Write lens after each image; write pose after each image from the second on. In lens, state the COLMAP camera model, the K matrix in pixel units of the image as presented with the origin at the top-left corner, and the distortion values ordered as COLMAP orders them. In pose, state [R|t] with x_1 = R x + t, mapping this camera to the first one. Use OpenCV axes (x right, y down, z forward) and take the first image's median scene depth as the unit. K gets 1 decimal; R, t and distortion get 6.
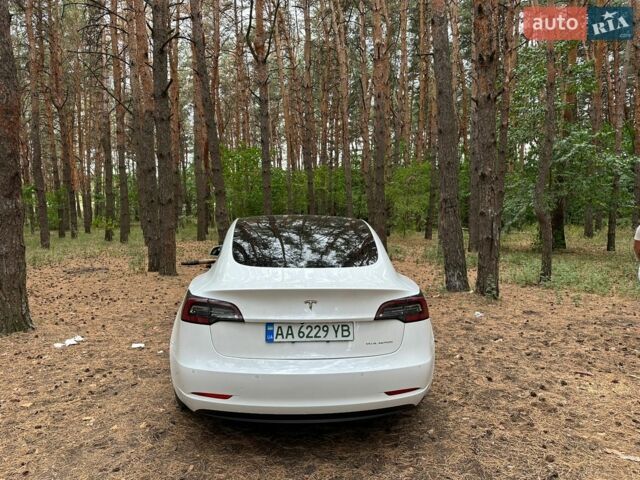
lens RADIAL K [[443.9, 0, 320.0], [0, 443.9, 240.0], [0, 0, 1]] dist [0.044829, -0.057132]
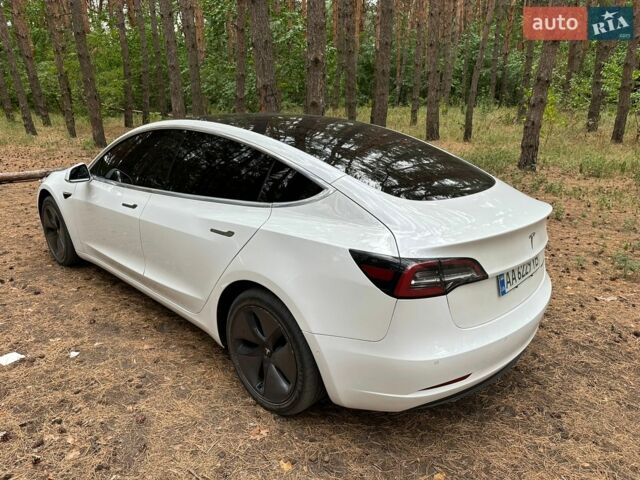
lens RADIAL K [[443.9, 0, 320.0], [0, 443.9, 240.0], [0, 0, 1]] dist [0.044829, -0.057132]
pose [[0.726398, -0.198188, 0.658079, -0.828767], [0.020761, 0.963410, 0.267225, -0.082001], [-0.686961, -0.180449, 0.703934, 0.658292]]
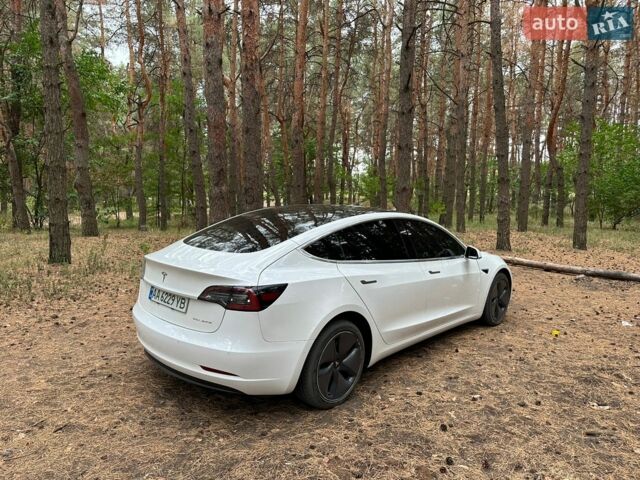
lens RADIAL K [[443.9, 0, 320.0], [0, 443.9, 240.0], [0, 0, 1]] dist [0.044829, -0.057132]
pose [[0.654507, 0.089249, -0.750770, 1.161264], [-0.067169, 0.995946, 0.059838, -0.058307], [0.753067, 0.011265, 0.657848, 0.490962]]
